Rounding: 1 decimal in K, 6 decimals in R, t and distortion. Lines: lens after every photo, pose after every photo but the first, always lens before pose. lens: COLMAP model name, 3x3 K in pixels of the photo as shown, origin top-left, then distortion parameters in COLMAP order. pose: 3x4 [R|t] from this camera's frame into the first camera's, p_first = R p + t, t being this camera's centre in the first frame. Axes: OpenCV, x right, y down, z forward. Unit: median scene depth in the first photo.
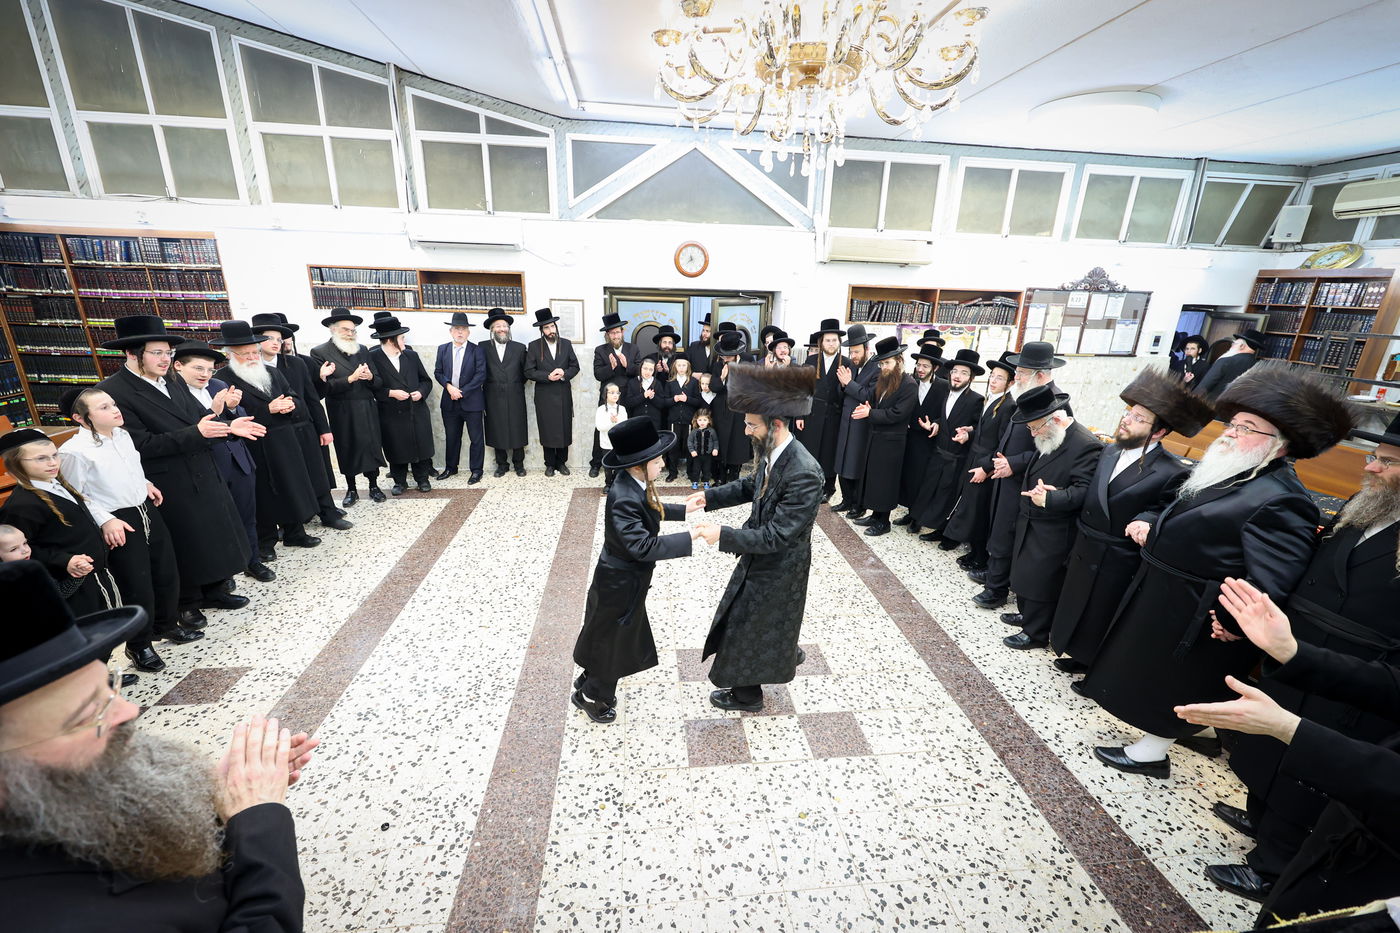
lens RADIAL K [[570.4, 0, 700.0], [0, 570.4, 466.5], [0, 0, 1]] dist [0.001846, -0.000145]
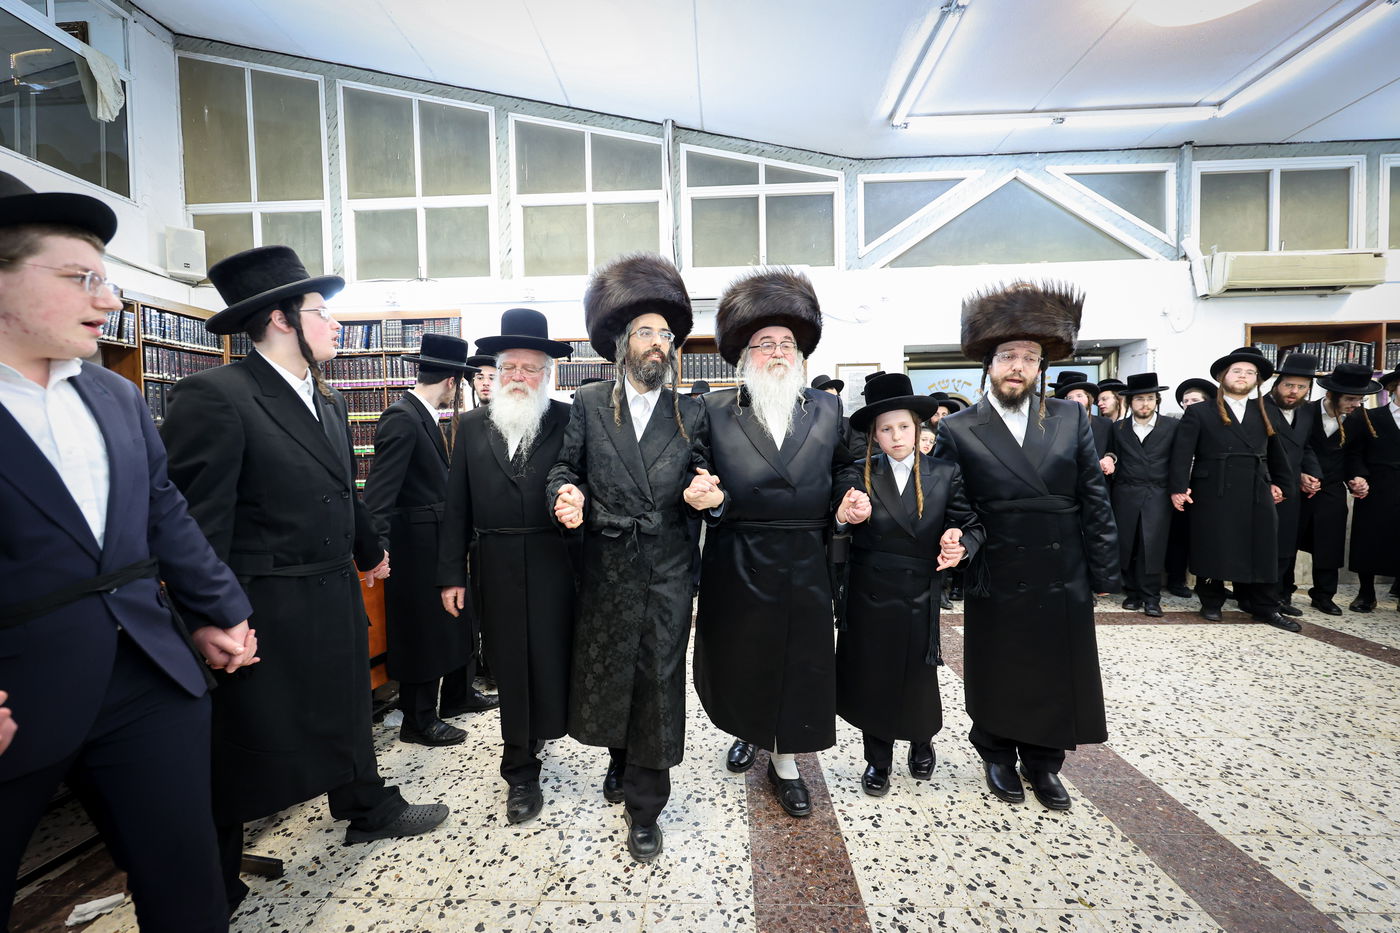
lens RADIAL K [[560.8, 0, 695.1], [0, 560.8, 465.6], [0, 0, 1]] dist [0.000353, 0.000150]
pose [[0.988213, -0.043252, -0.146848, -0.370723], [0.001880, 0.962613, -0.270872, 0.050812], [0.153074, 0.267403, 0.951348, 0.294777]]
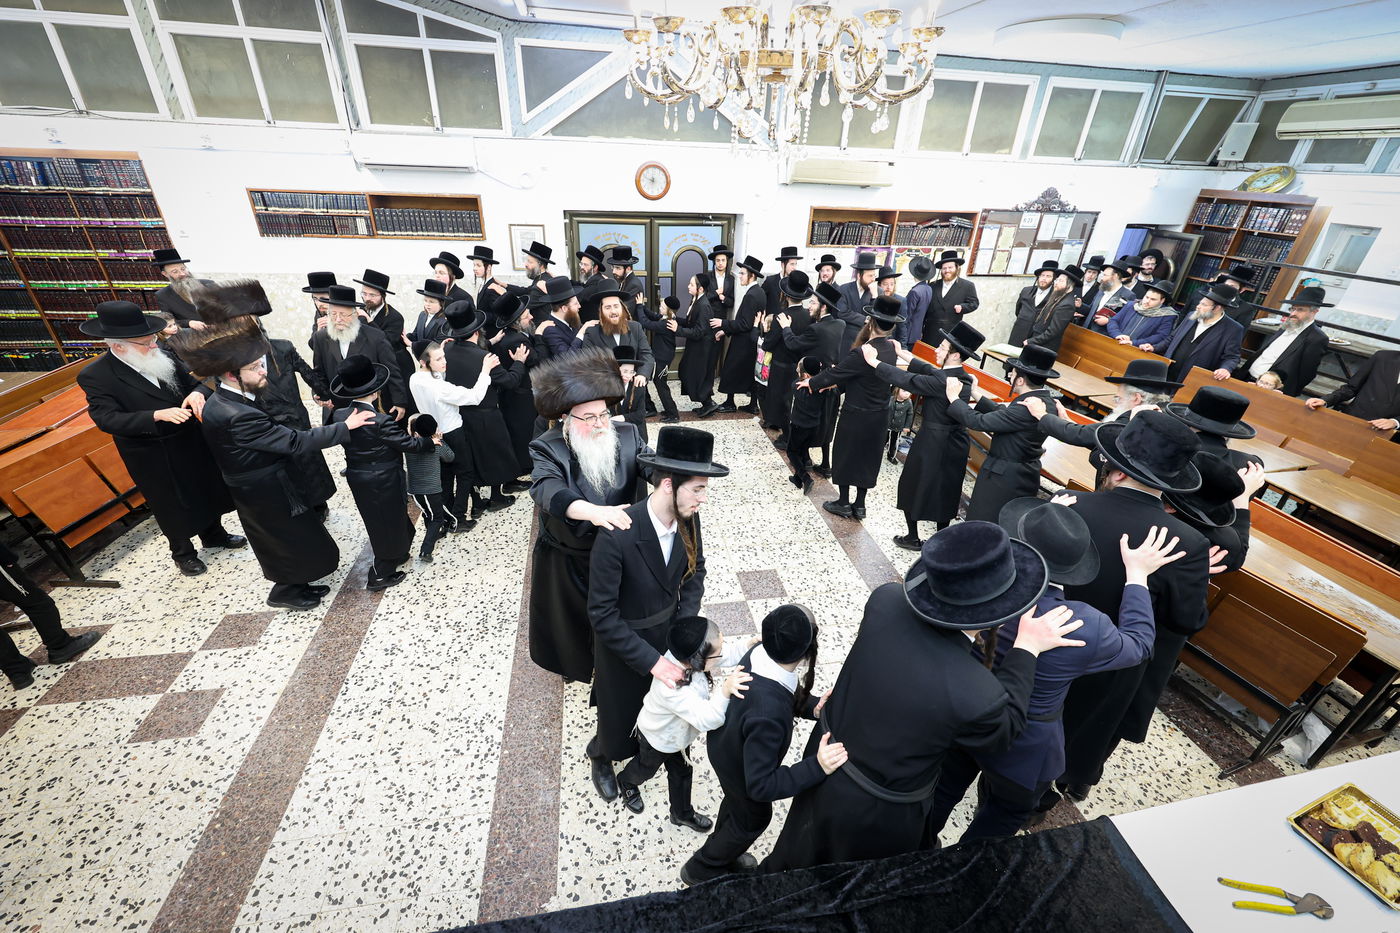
lens RADIAL K [[560.8, 0, 695.1], [0, 560.8, 465.6], [0, 0, 1]] dist [0.000353, 0.000150]
pose [[0.998031, -0.024573, 0.057713, -0.010843], [0.013510, 0.982687, 0.184781, -0.064084], [-0.061254, -0.183637, 0.981084, -0.042687]]
